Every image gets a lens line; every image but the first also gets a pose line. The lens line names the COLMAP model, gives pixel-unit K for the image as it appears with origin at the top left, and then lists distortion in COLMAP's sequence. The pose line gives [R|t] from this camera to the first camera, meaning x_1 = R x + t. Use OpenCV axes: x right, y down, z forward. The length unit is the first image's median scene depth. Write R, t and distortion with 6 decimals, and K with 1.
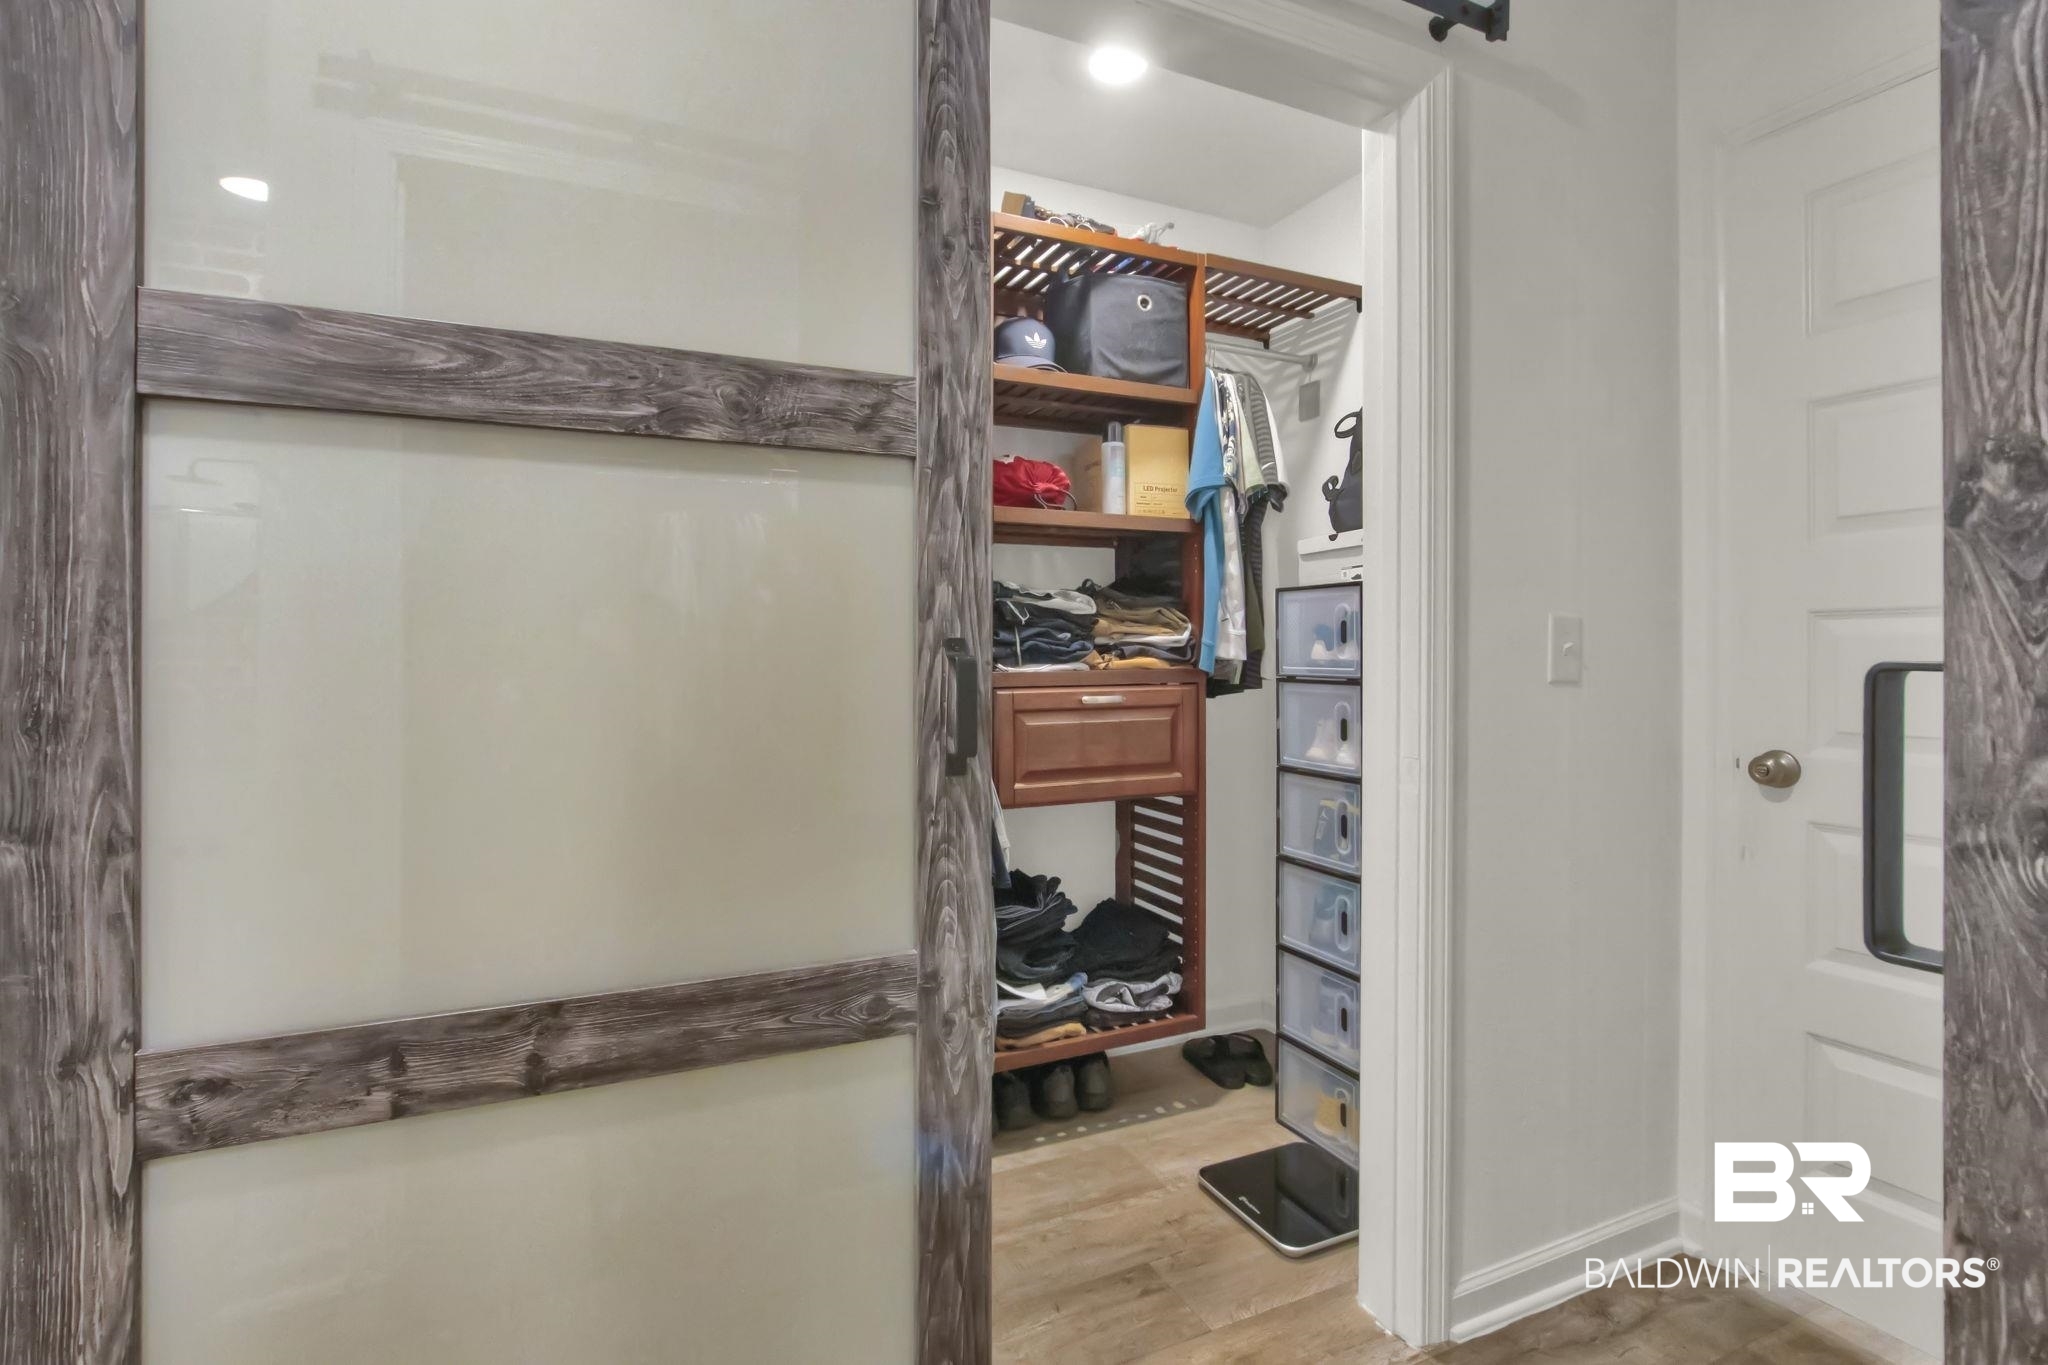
lens RADIAL K [[969.8, 0, 1037.1], [0, 969.8, 645.9], [0, 0, 1]] dist [-0.014537, 0.004014]
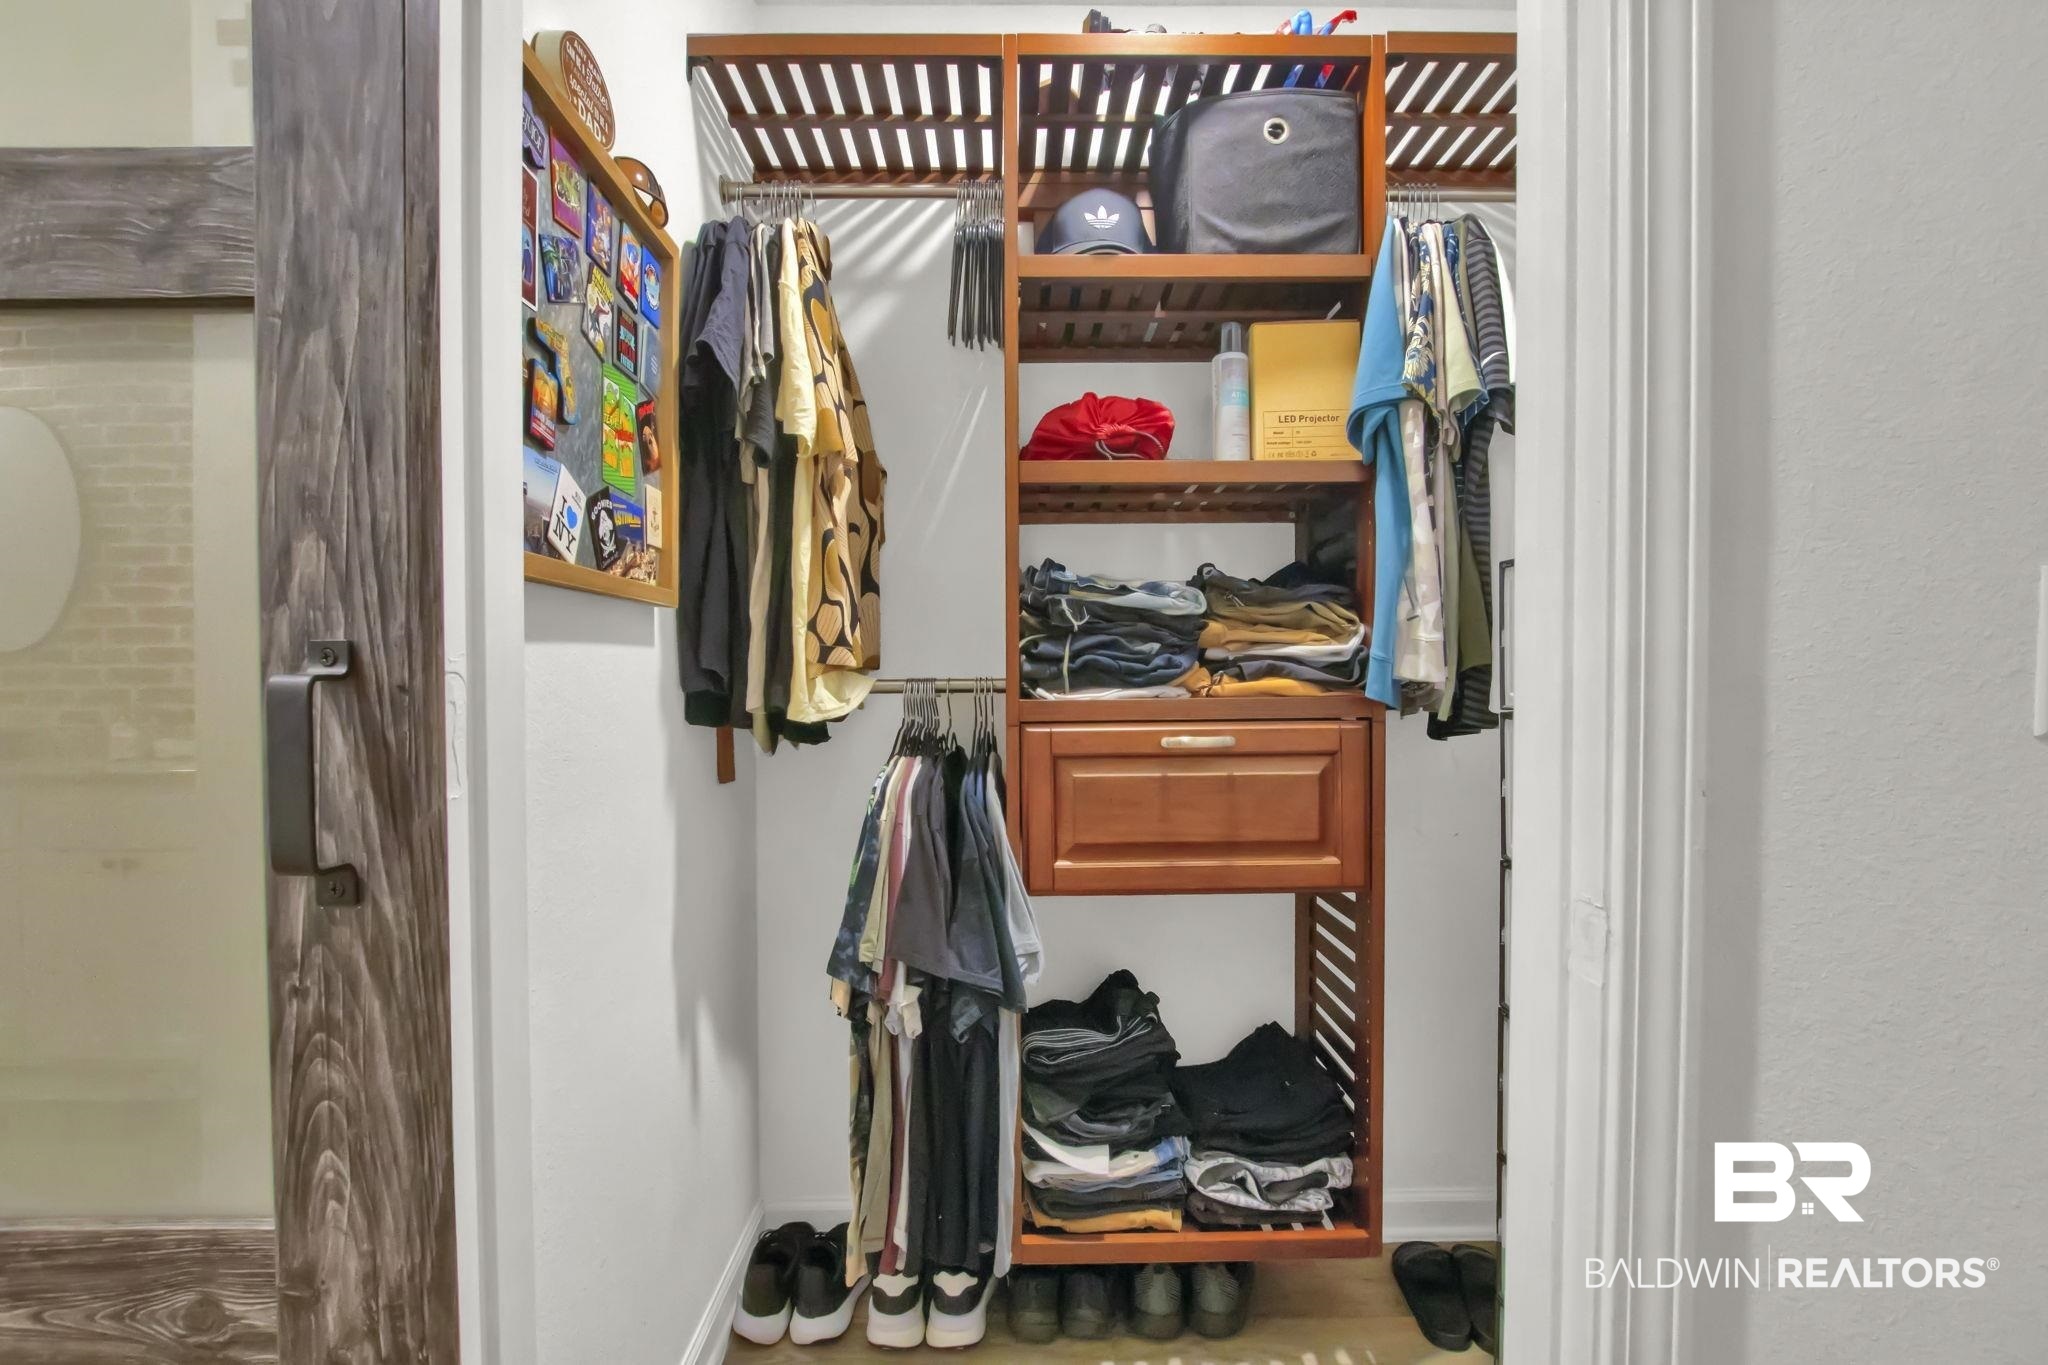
lens RADIAL K [[969.8, 0, 1024.7], [0, 969.8, 692.8], [0, 0, 1]] dist [-0.014537, 0.004014]
pose [[0.909193, 0.003166, -0.416364, 0.236936], [0.007199, 0.999702, 0.023322, 0.005291], [0.416314, -0.024201, 0.908899, 0.348139]]
